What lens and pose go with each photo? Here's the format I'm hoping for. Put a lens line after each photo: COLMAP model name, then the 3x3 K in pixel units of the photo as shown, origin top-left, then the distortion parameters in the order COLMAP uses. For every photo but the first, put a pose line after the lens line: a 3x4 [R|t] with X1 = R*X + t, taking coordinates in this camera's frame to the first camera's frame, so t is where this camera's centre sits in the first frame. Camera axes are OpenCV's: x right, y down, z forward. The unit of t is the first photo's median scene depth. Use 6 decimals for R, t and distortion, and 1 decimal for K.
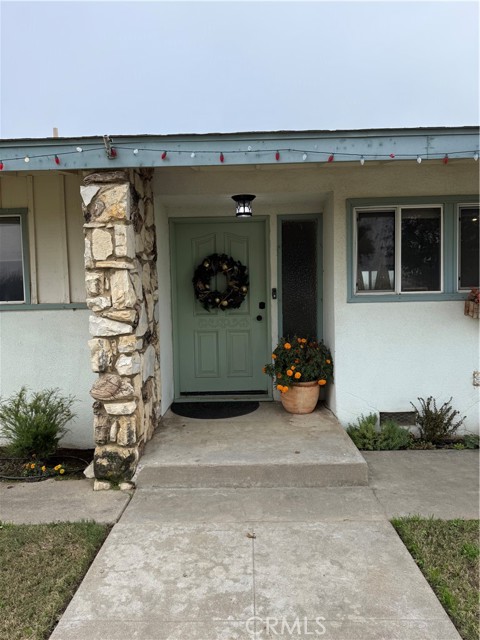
lens RADIAL K [[450.9, 0, 239.3], [0, 450.9, 321.3], [0, 0, 1]] dist [0.069240, -0.100059]
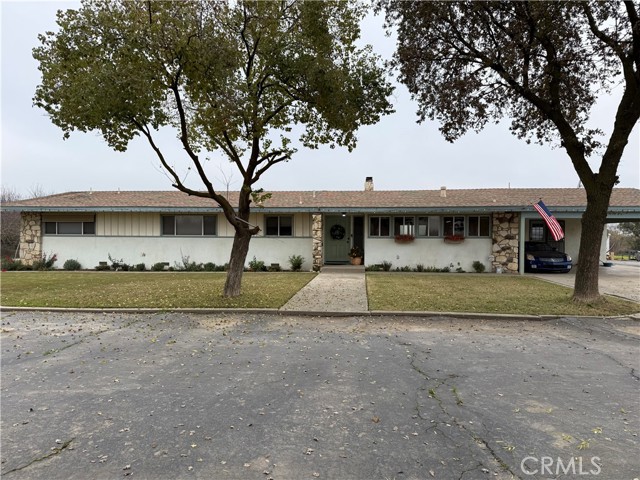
lens RADIAL K [[450.9, 0, 319.5], [0, 450.9, 239.1], [0, 0, 1]] dist [0.069240, -0.100059]
pose [[0.996758, 0.028400, -0.075280, 0.107743], [-0.031923, 0.998430, -0.046016, 0.174458], [0.073855, 0.048270, 0.996100, -3.236175]]
